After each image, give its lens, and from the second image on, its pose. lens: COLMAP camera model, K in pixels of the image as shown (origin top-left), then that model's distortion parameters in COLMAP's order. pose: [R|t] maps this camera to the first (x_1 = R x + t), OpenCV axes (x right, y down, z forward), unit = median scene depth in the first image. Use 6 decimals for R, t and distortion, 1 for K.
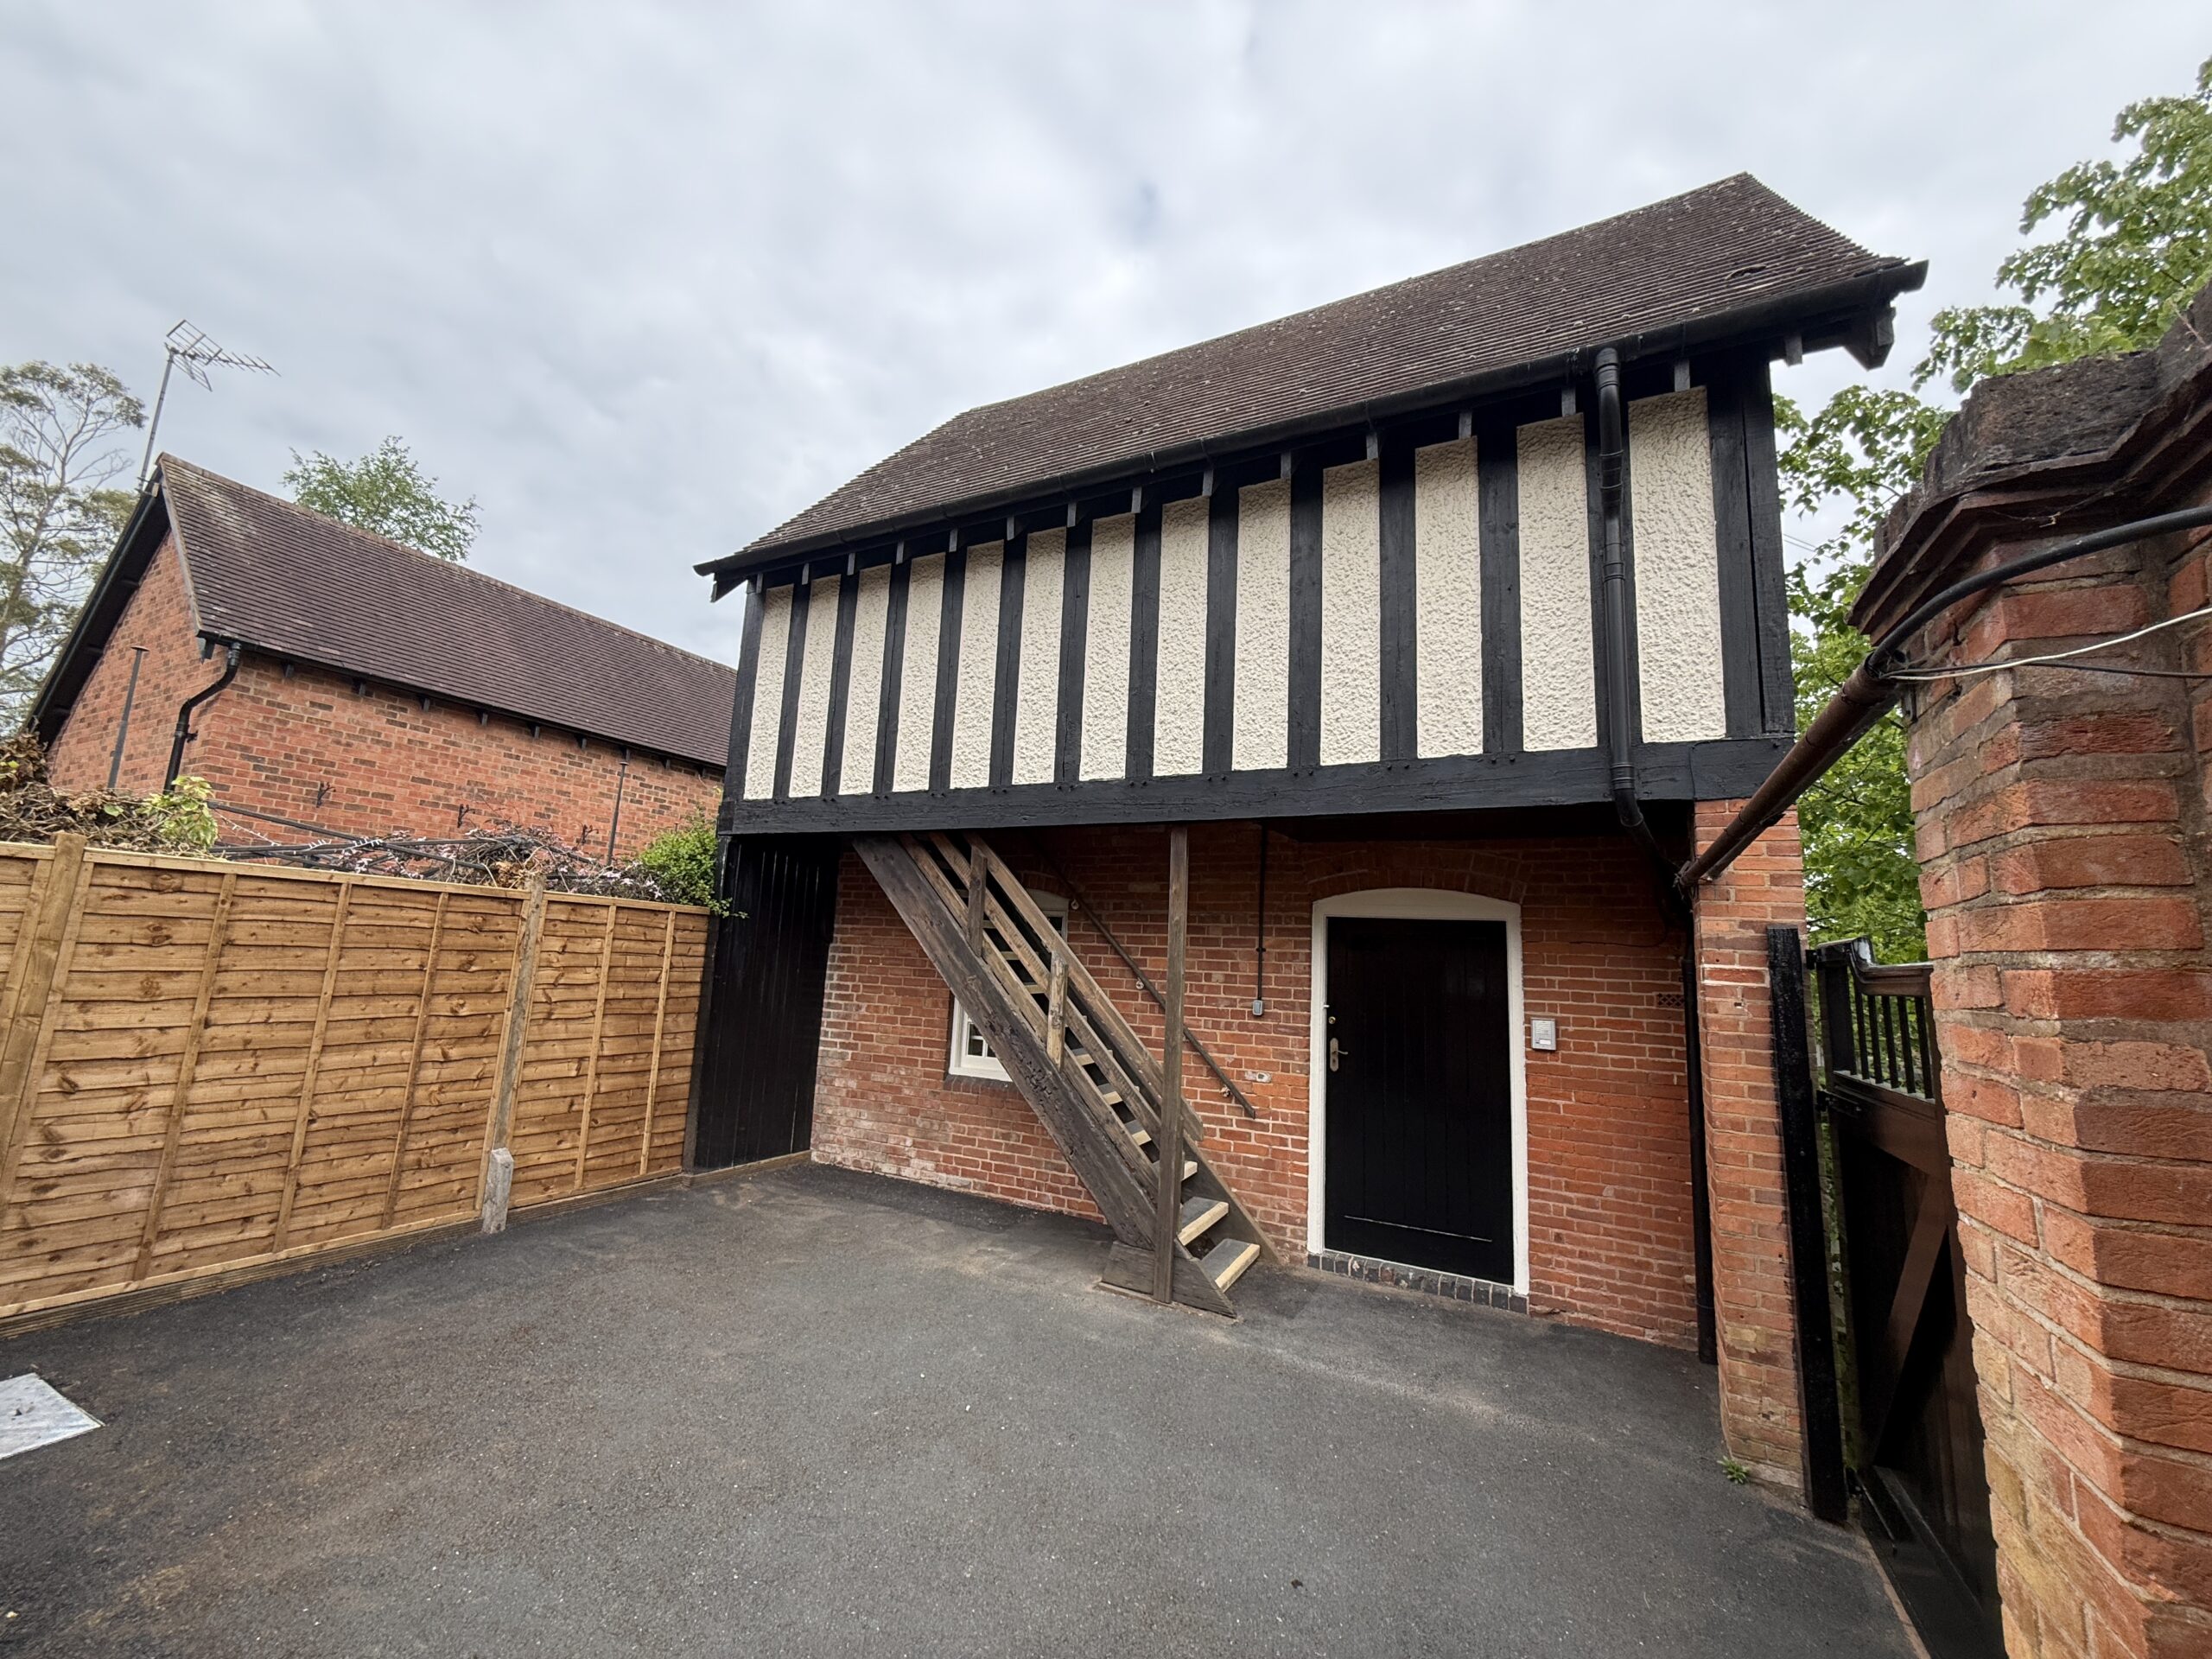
lens RADIAL K [[878.5, 0, 1106.0], [0, 878.5, 829.5], [0, 0, 1]] dist [0.000712, 0.000965]
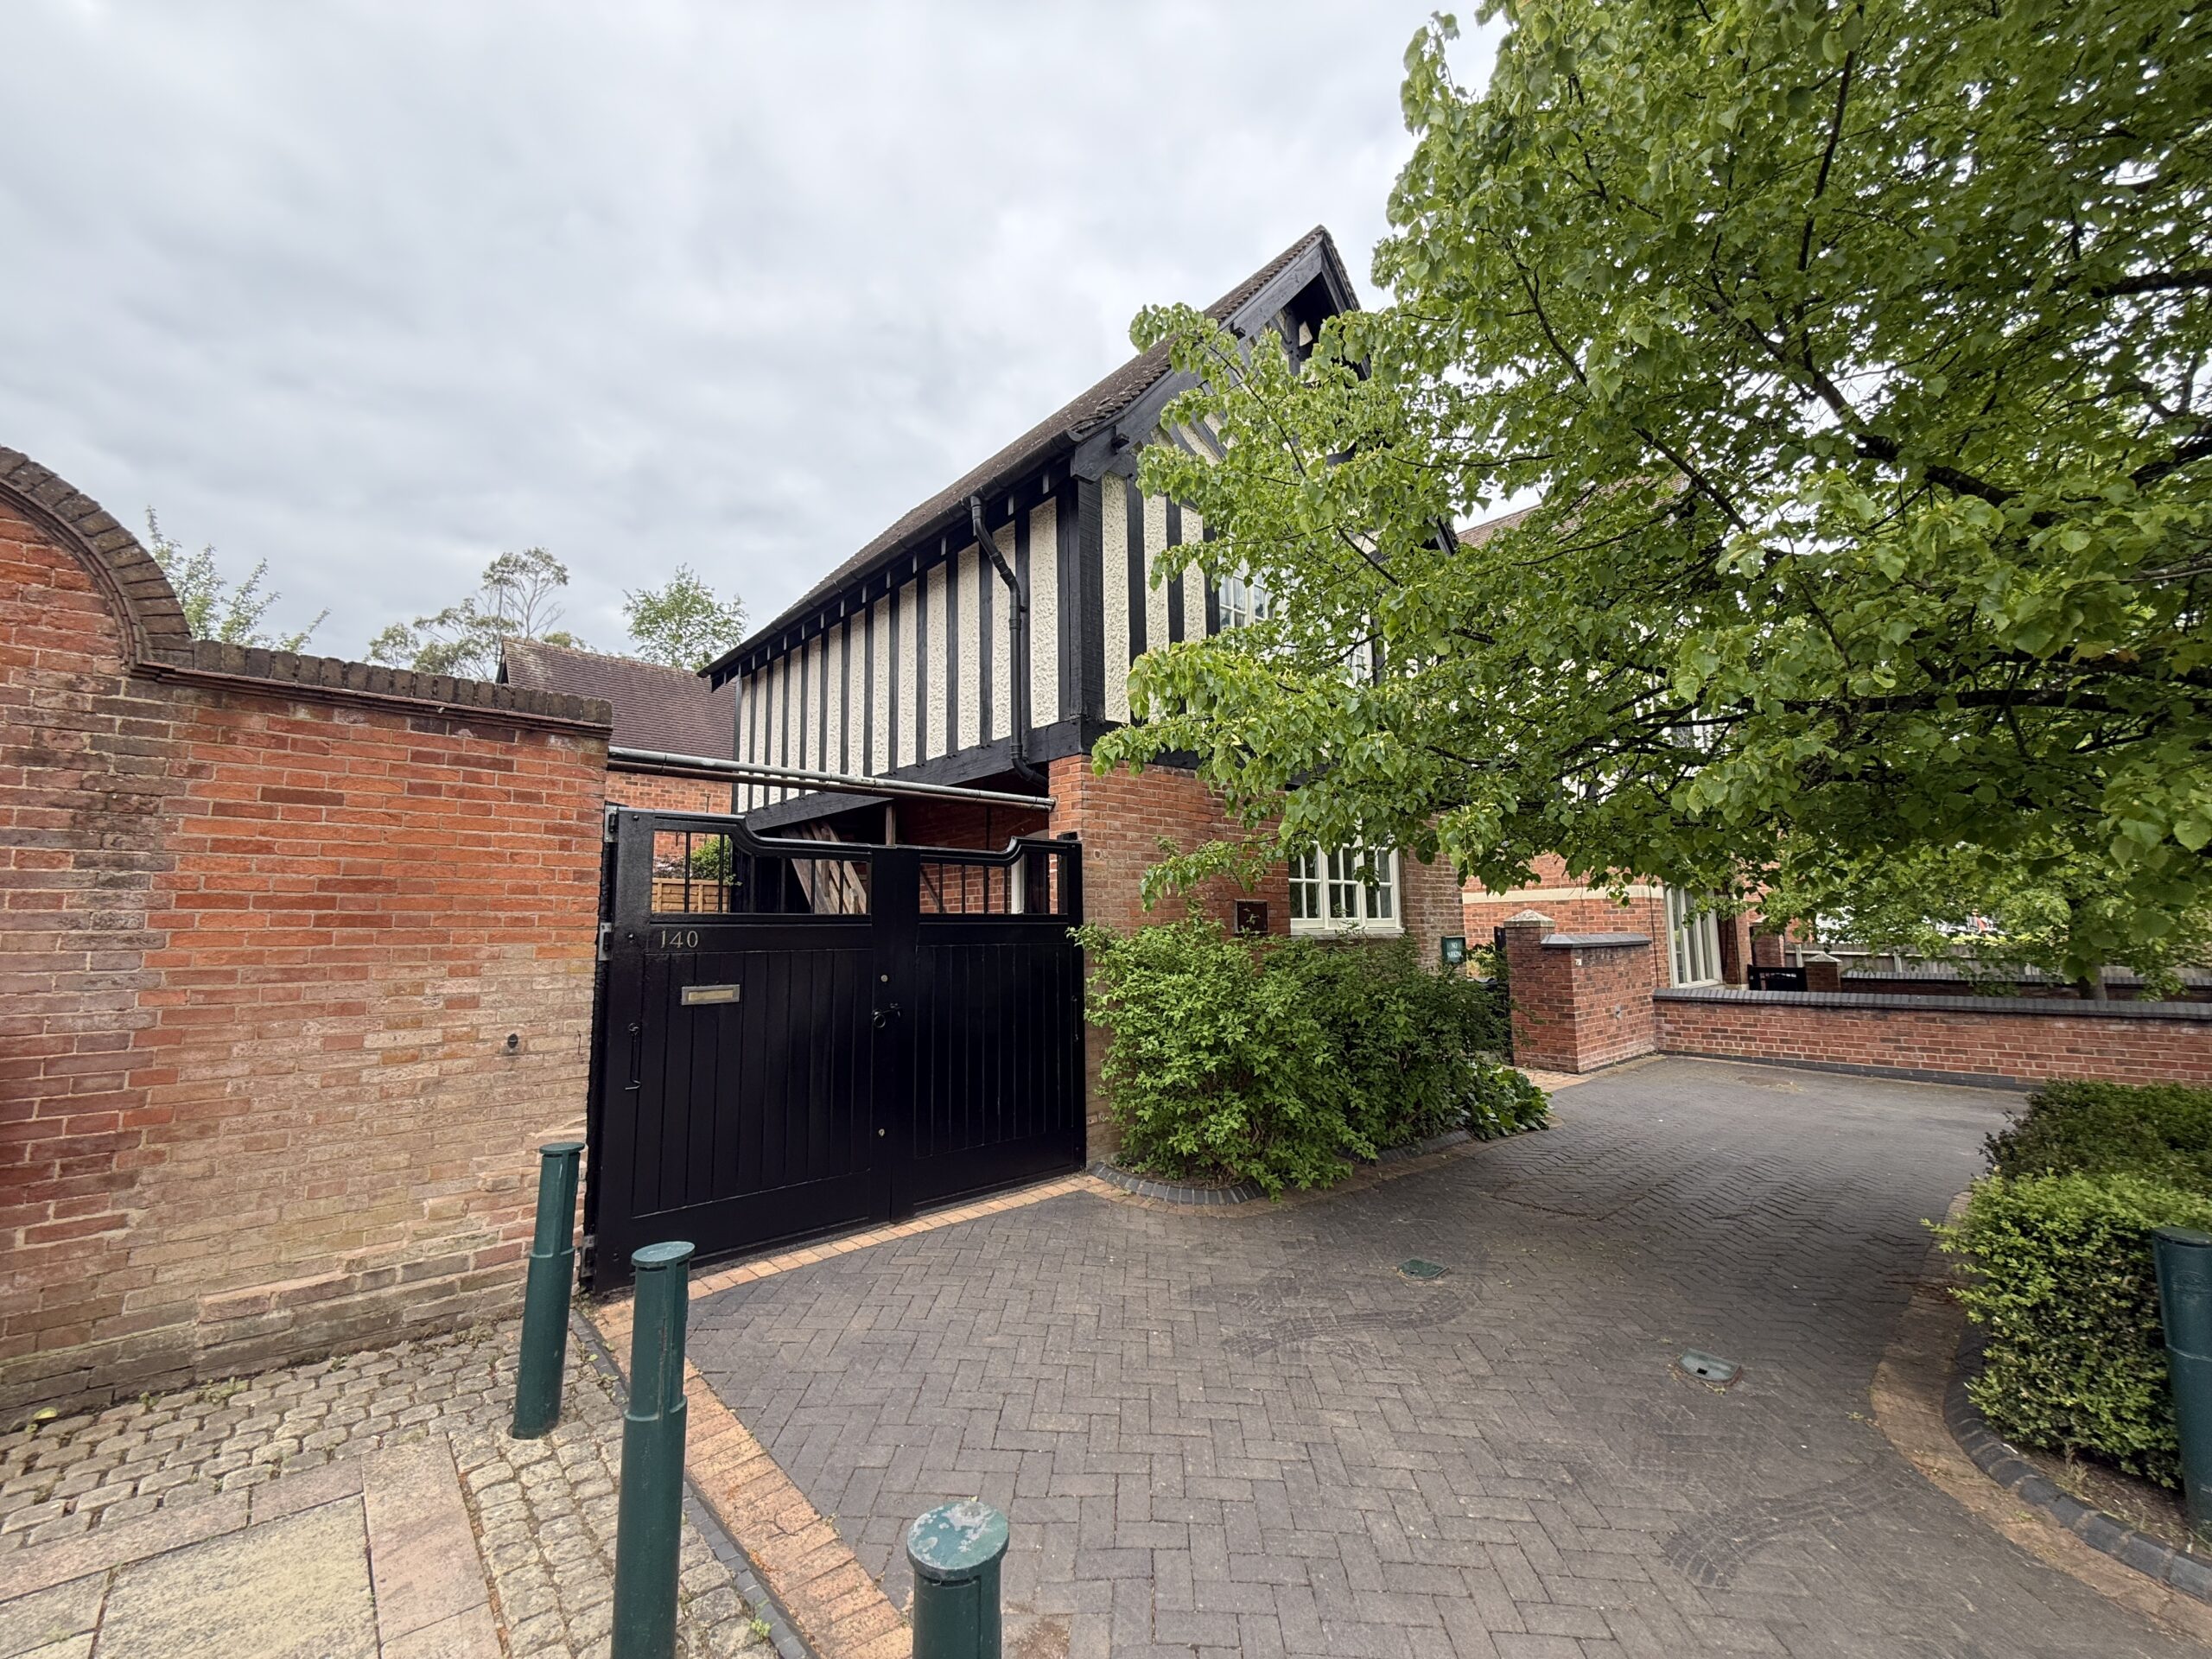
lens RADIAL K [[878.5, 0, 1106.0], [0, 878.5, 829.5], [0, 0, 1]] dist [0.000712, 0.000965]
pose [[0.935616, -0.099132, -0.338815, 0.498591], [0.111345, 0.993641, 0.016750, 0.028725], [0.335000, -0.053397, 0.940704, -0.192763]]
